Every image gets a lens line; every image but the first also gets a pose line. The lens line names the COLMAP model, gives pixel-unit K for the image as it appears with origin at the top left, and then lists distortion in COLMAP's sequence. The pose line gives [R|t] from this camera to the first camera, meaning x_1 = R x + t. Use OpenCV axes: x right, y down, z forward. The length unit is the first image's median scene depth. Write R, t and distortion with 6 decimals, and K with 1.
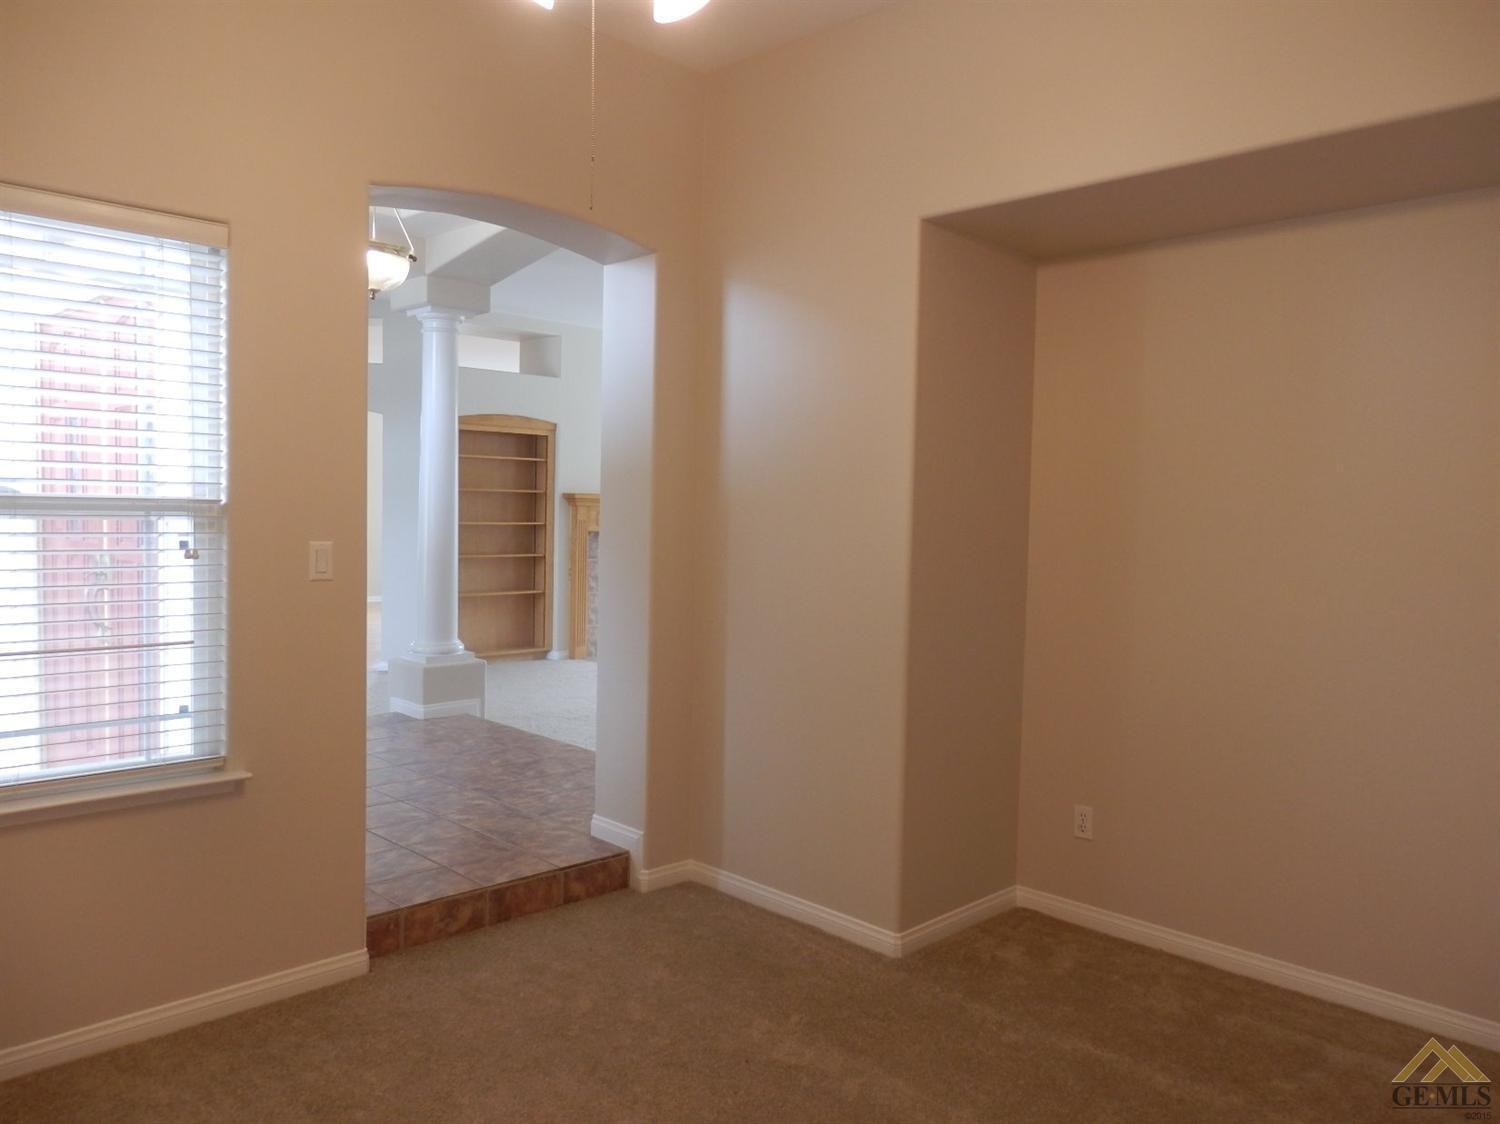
lens RADIAL K [[1098.2, 0, 750.0], [0, 1098.2, 562.0], [0, 0, 1]] dist [0.001956, 0.001094]
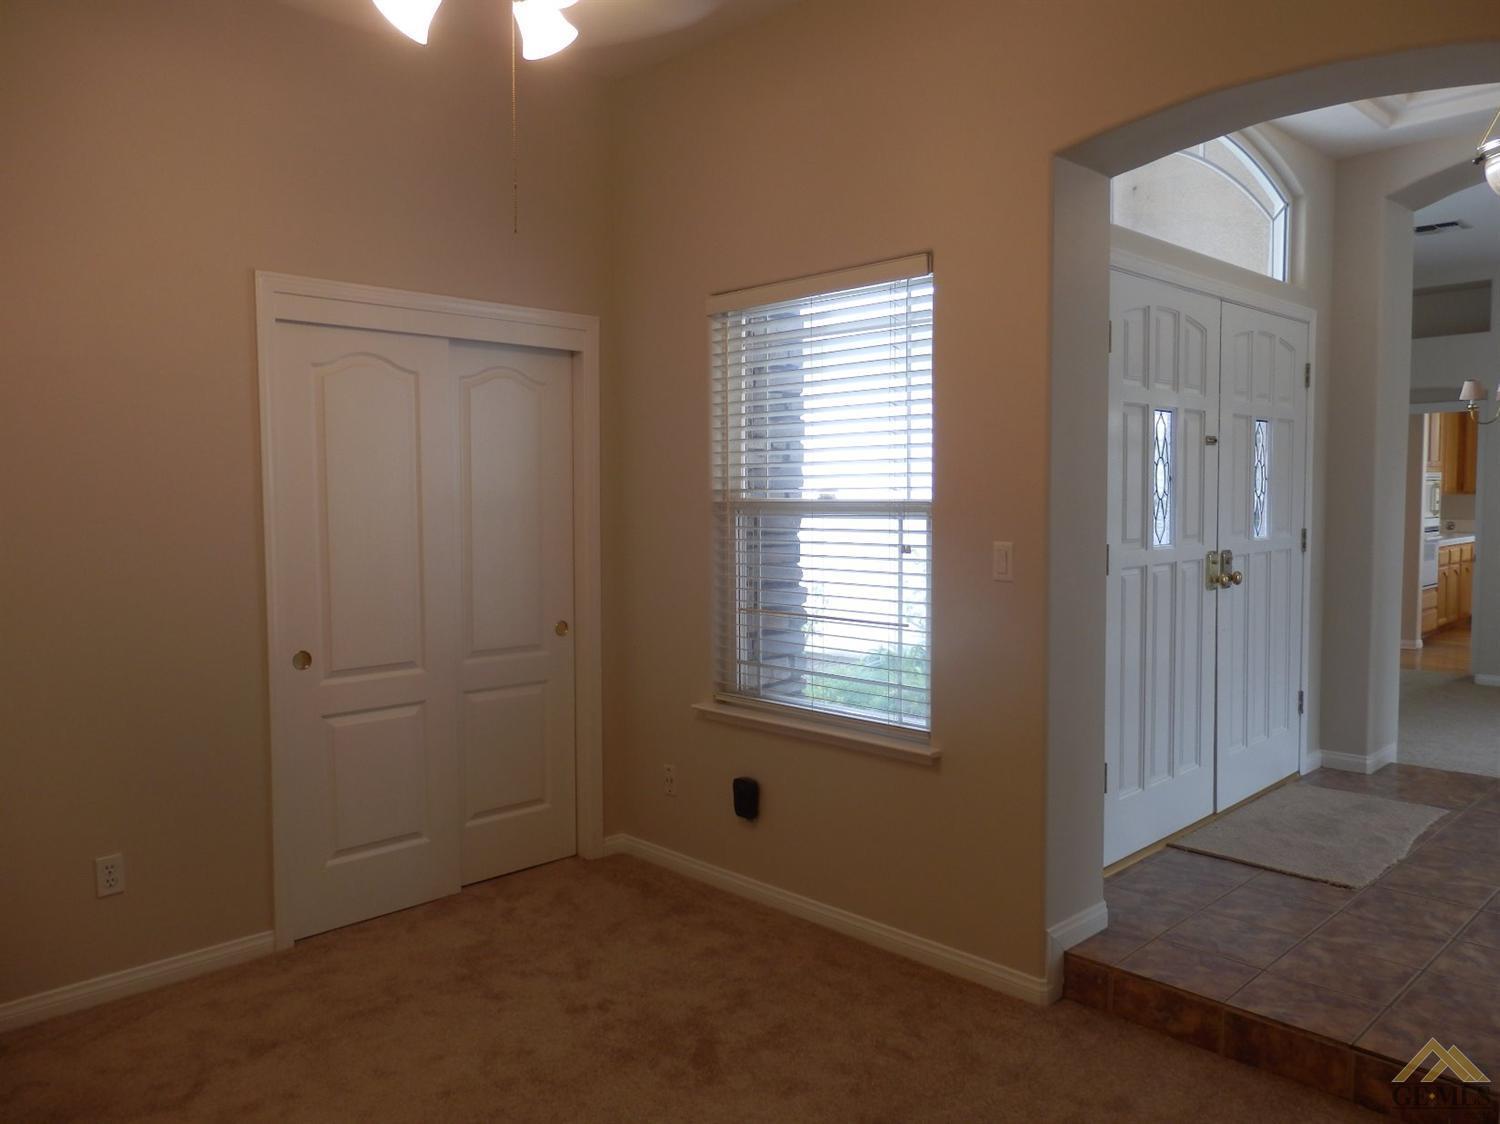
lens RADIAL K [[1098.2, 0, 750.0], [0, 1098.2, 562.0], [0, 0, 1]] dist [0.001956, 0.001094]
pose [[-0.011180, 0.033704, -0.999369, 0.512899], [-0.039142, 0.998651, 0.034117, -0.021451], [0.999171, 0.039499, -0.009846, 0.670924]]
